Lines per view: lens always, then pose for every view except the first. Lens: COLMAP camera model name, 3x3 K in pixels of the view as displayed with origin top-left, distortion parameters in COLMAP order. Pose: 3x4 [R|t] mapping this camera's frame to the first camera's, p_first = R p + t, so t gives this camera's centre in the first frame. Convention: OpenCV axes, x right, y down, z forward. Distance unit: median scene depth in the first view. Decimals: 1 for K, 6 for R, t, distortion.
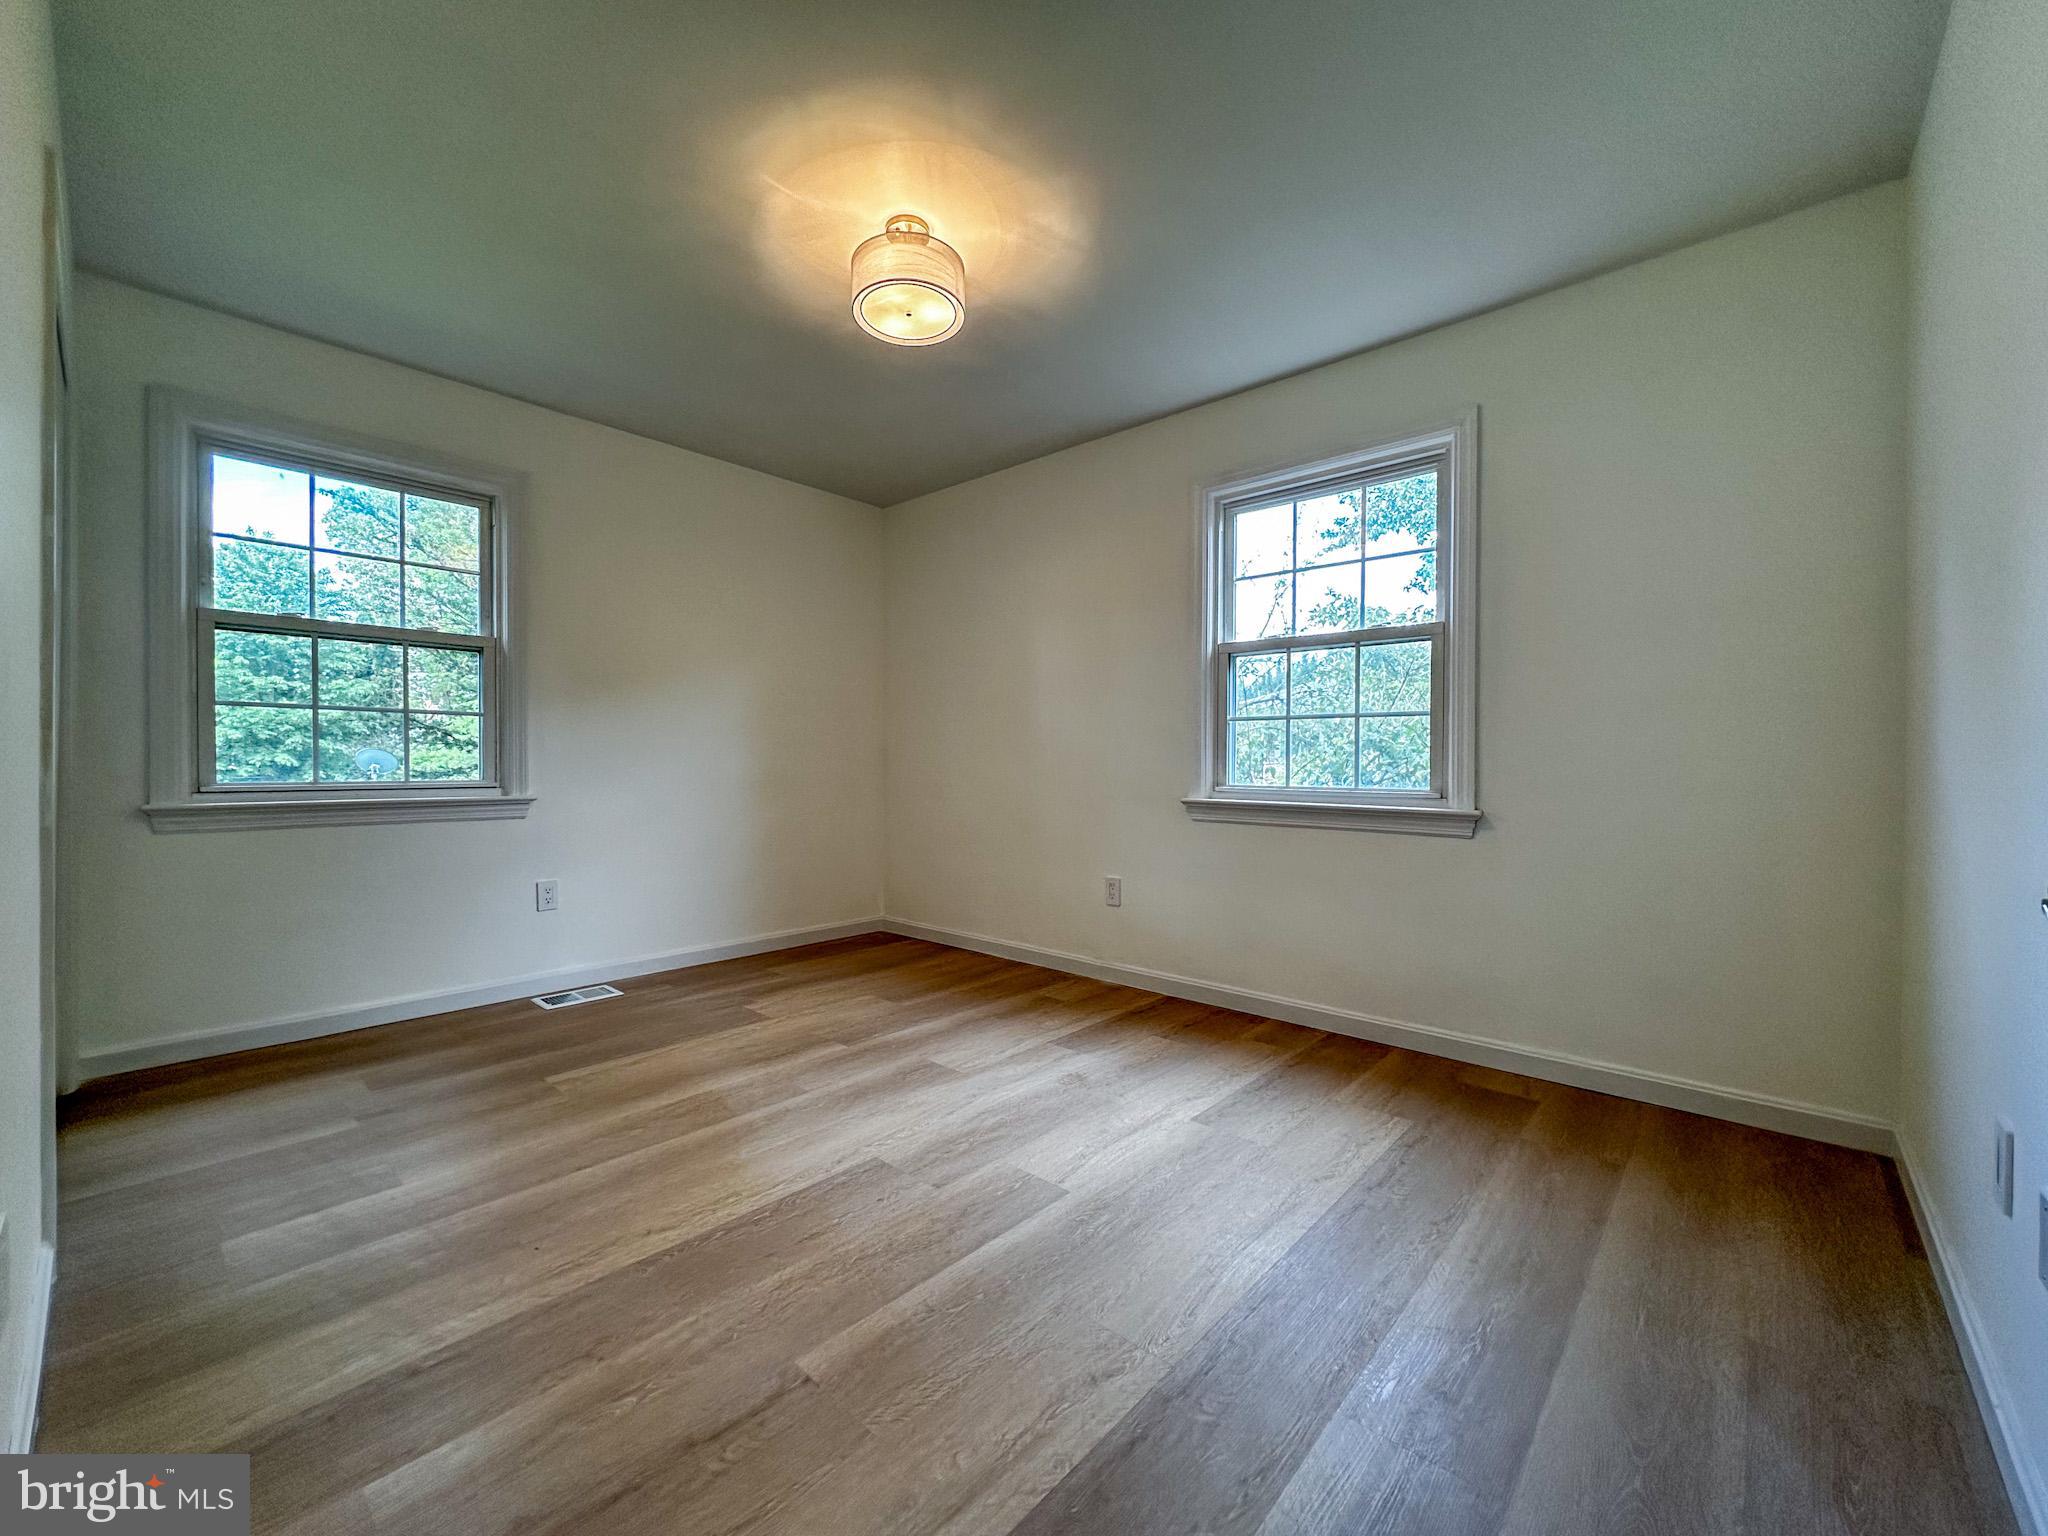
lens RADIAL K [[815.0, 0, 1054.0], [0, 815.0, 765.3], [0, 0, 1]] dist [-0.000829, 0.000248]
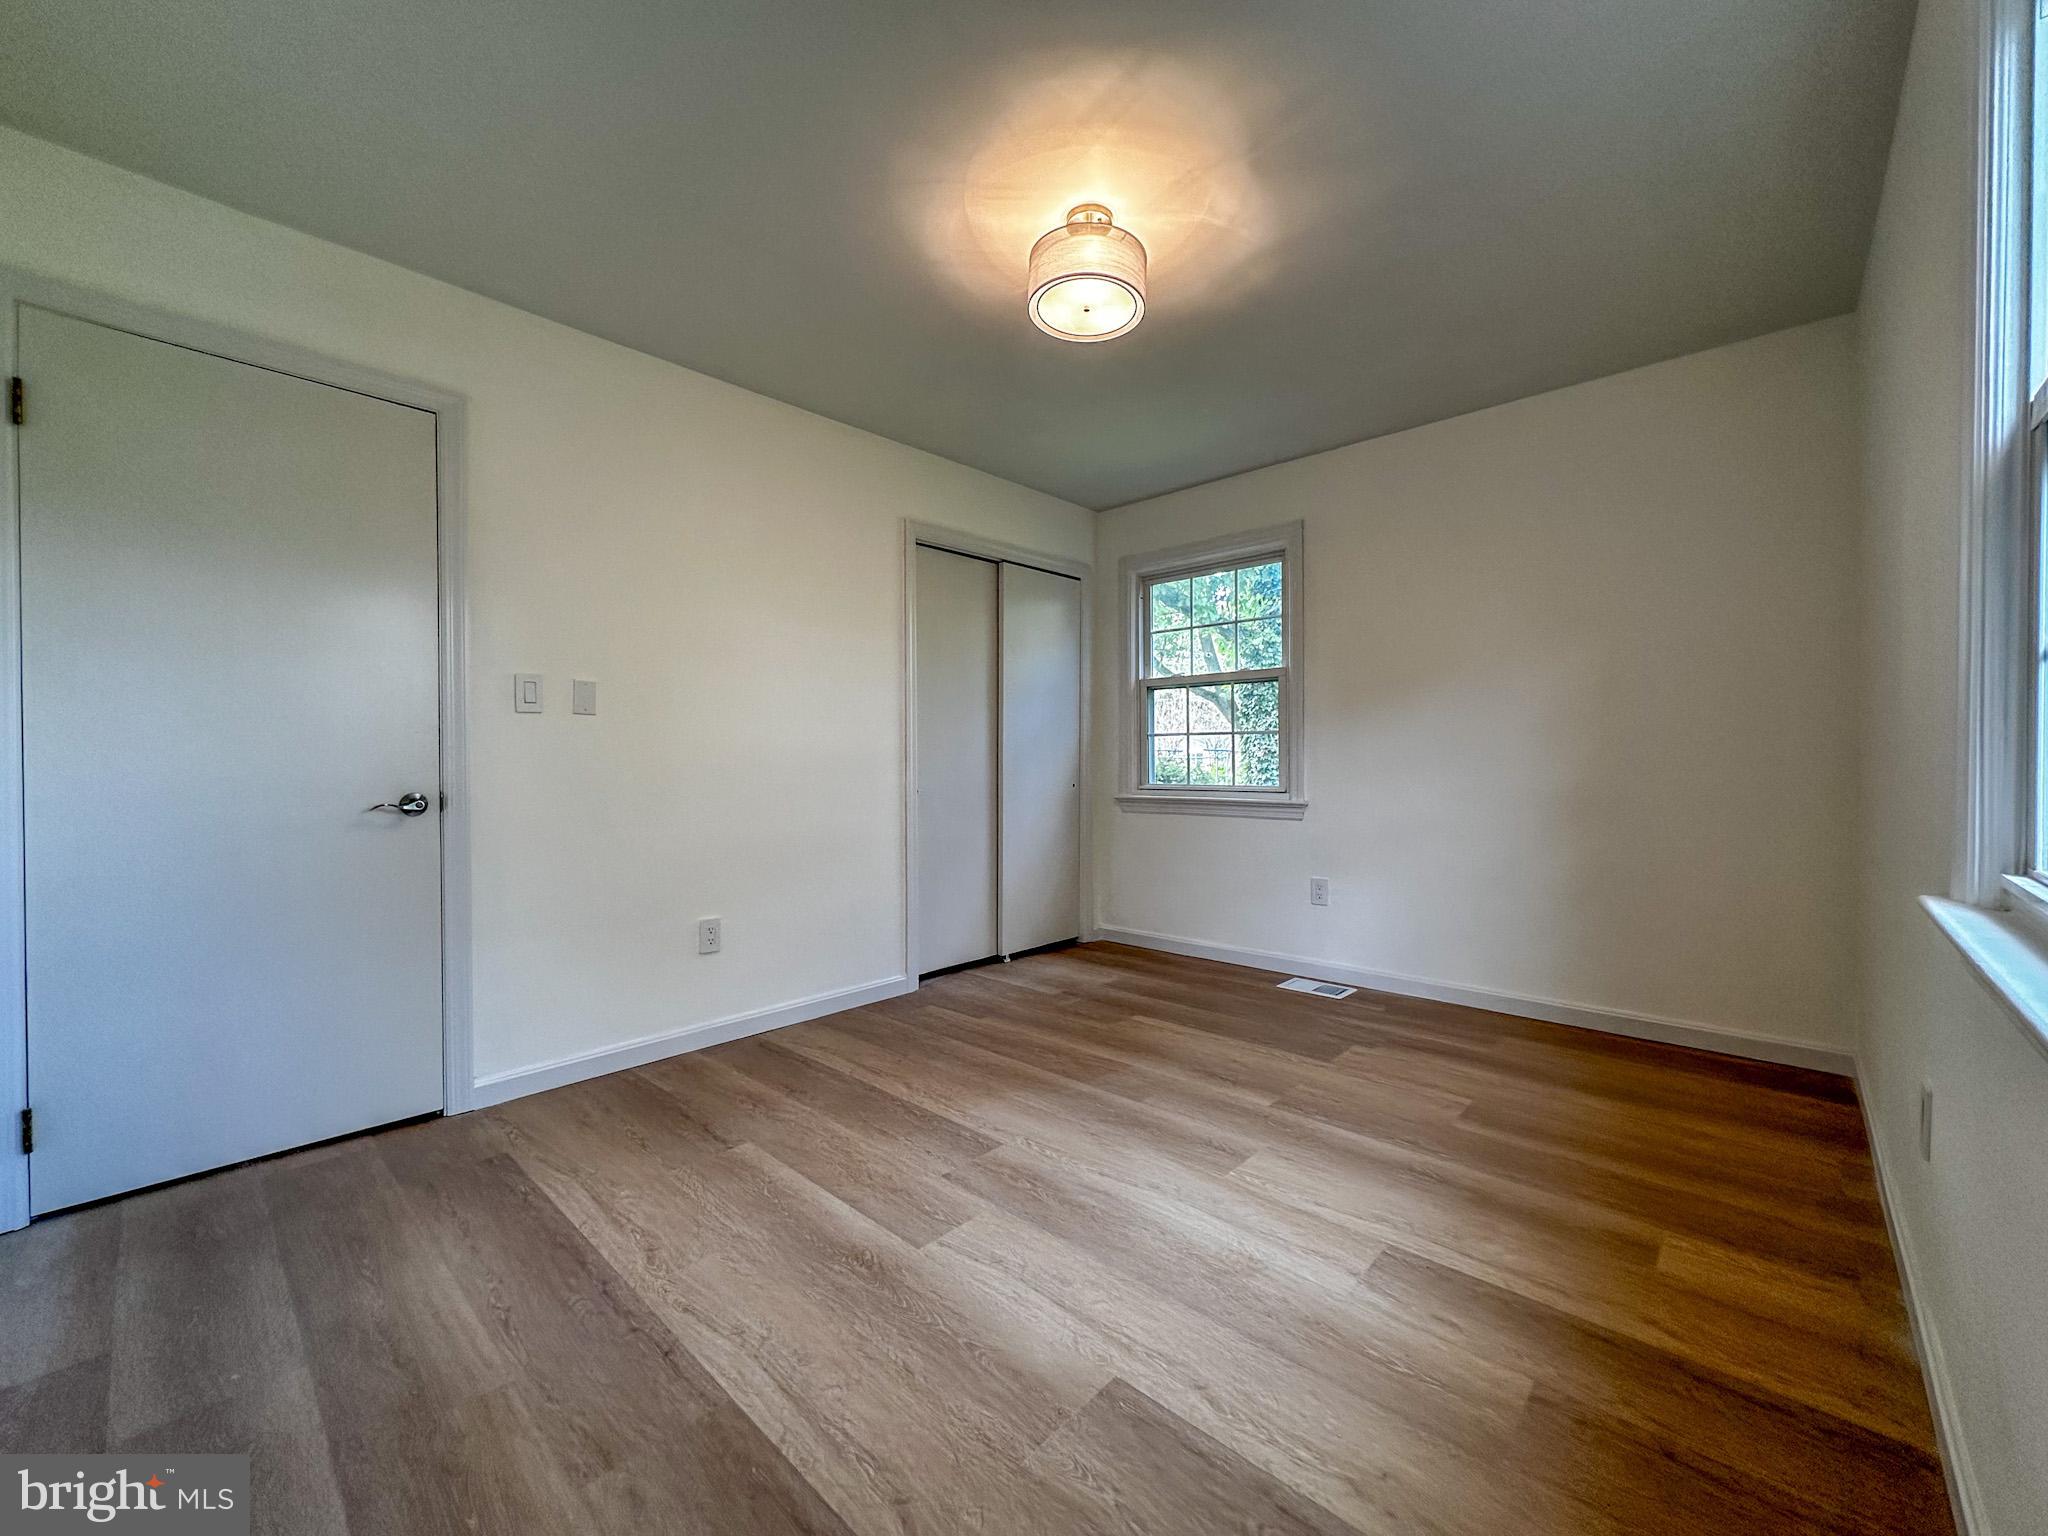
lens RADIAL K [[815.0, 0, 998.6], [0, 815.0, 766.4], [0, 0, 1]] dist [-0.000829, 0.000248]
pose [[-0.048258, 0.003591, -0.998828, 0.606783], [0.001997, 0.999992, 0.003499, -0.018996], [0.998833, -0.001826, -0.048265, 0.733407]]
